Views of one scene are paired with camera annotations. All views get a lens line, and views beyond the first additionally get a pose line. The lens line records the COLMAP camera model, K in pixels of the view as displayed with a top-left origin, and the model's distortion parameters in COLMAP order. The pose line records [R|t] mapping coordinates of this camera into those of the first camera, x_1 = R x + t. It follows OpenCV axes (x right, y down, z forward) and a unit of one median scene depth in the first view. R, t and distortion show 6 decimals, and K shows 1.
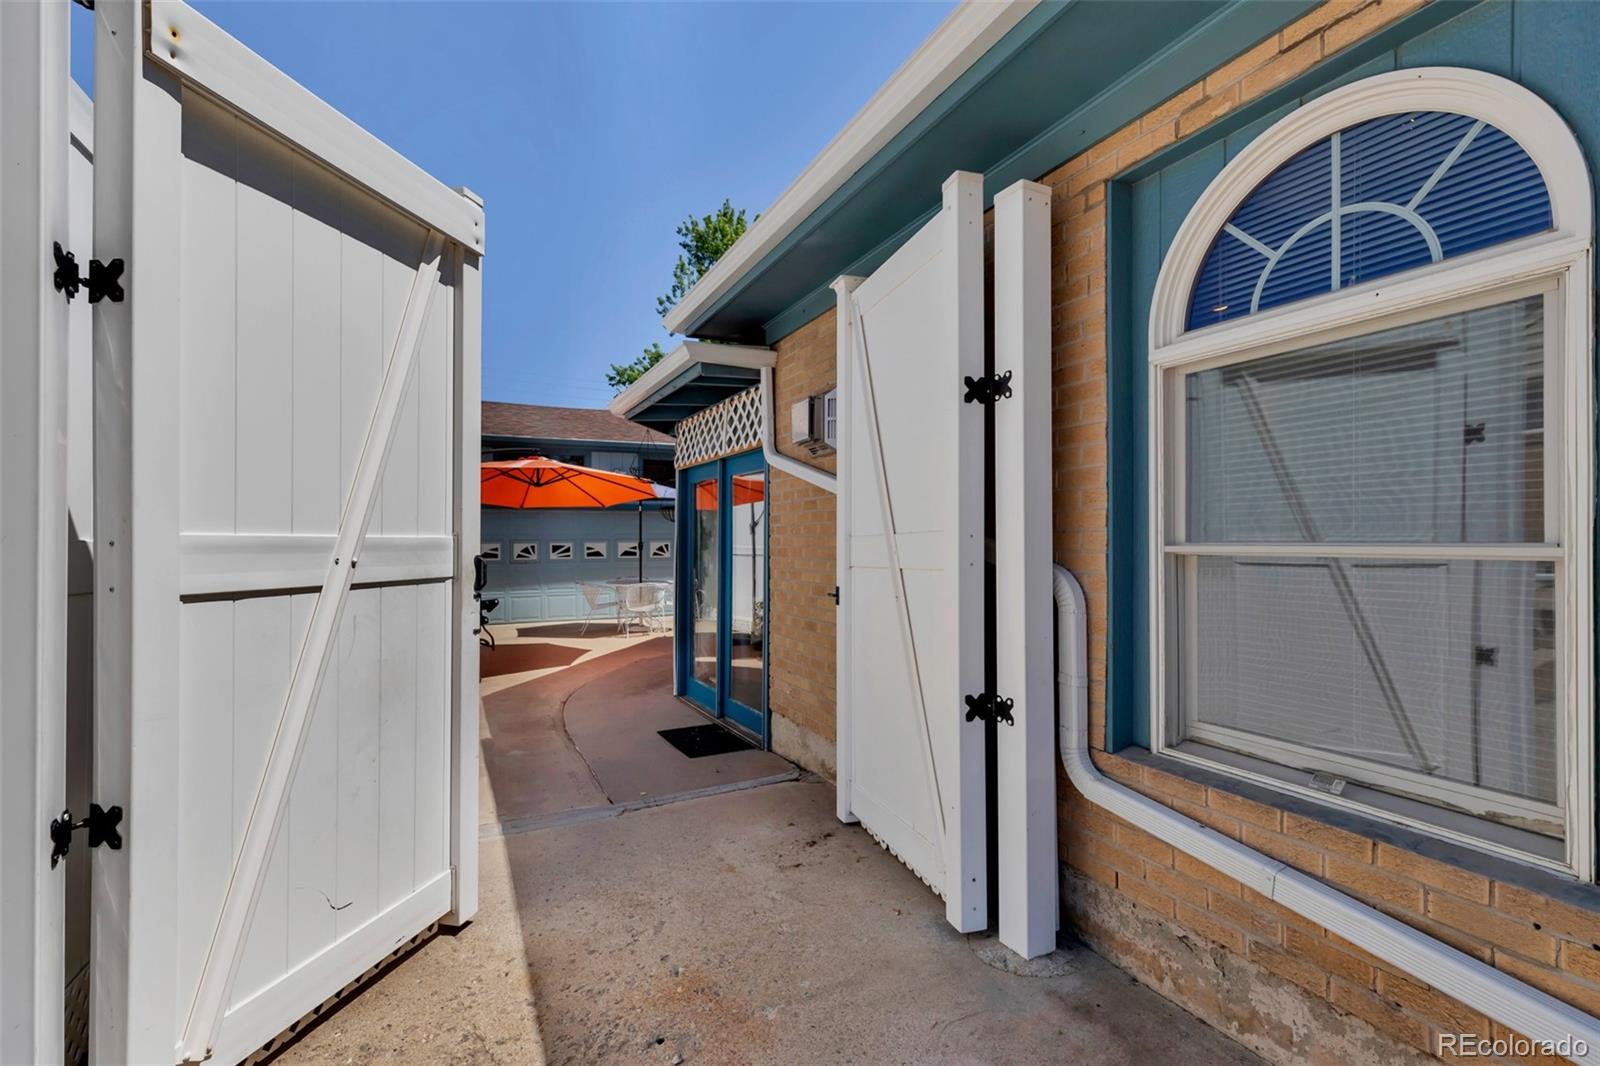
lens RADIAL K [[737.4, 0, 797.5], [0, 737.4, 542.2], [0, 0, 1]] dist [0.001097, 0.004393]
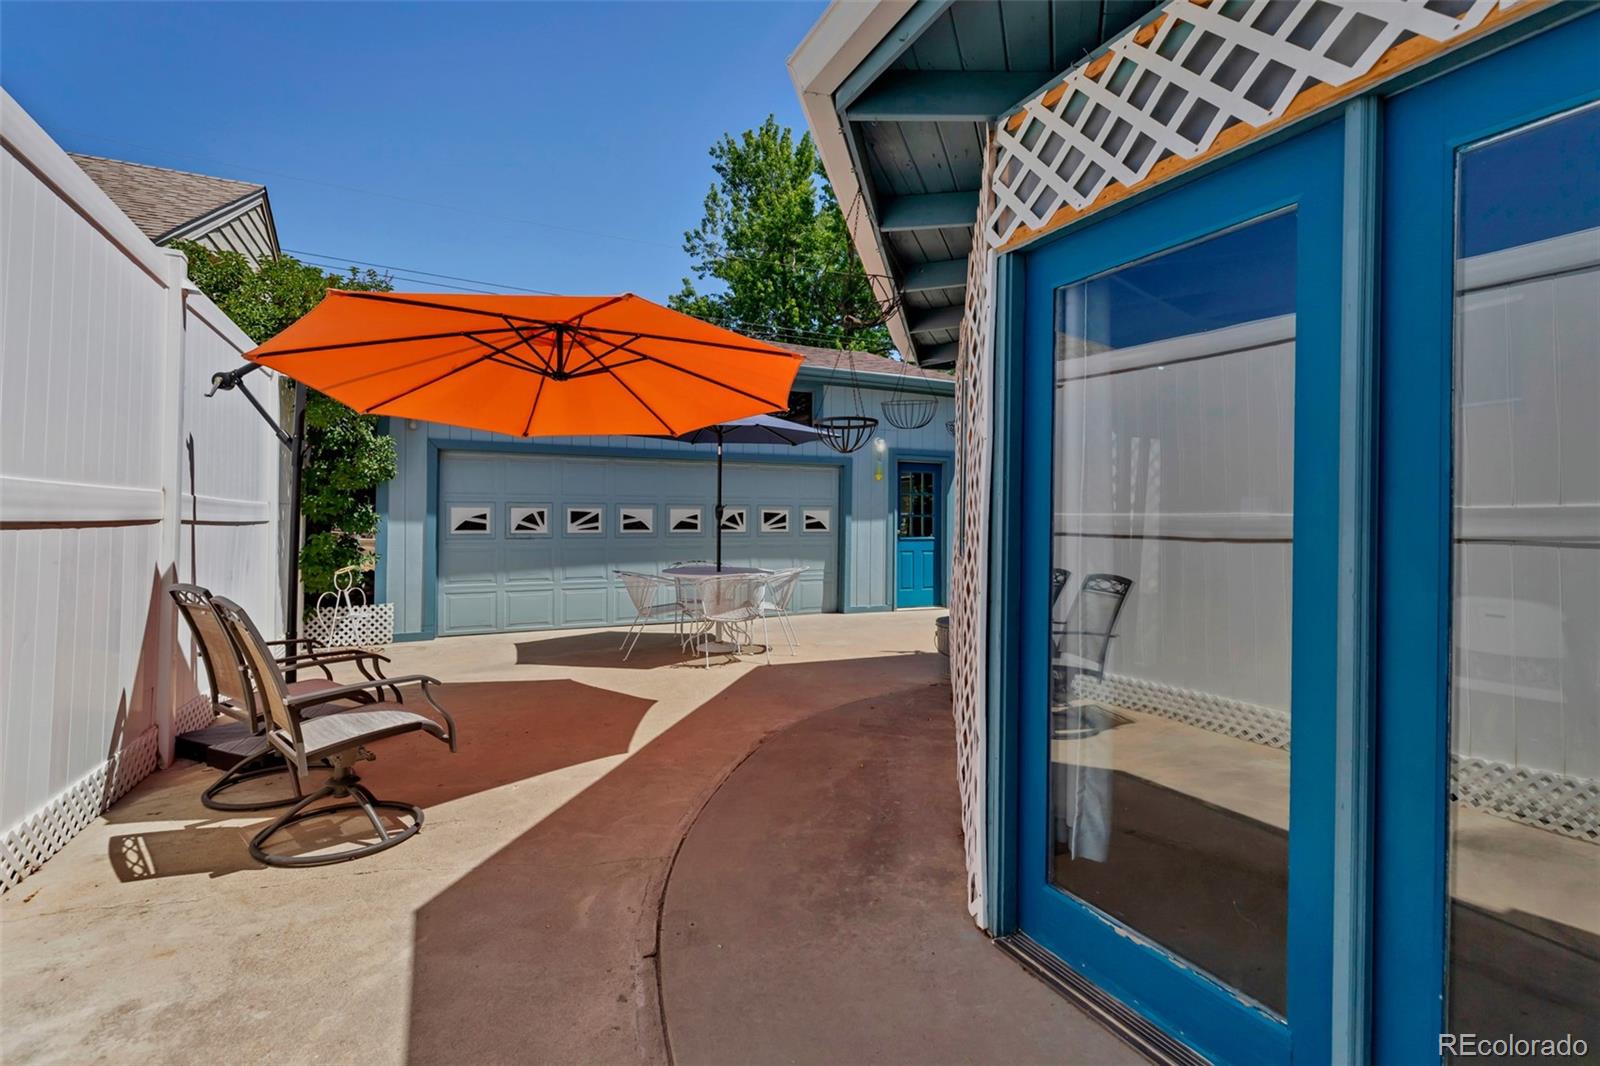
lens RADIAL K [[737.4, 0, 792.8], [0, 737.4, 526.6], [0, 0, 1]] dist [0.001097, 0.004393]
pose [[0.999925, 0.011634, -0.003860, -0.088312], [-0.011642, 0.999930, -0.002056, 0.010989], [0.003836, 0.002101, 0.999990, 0.231067]]
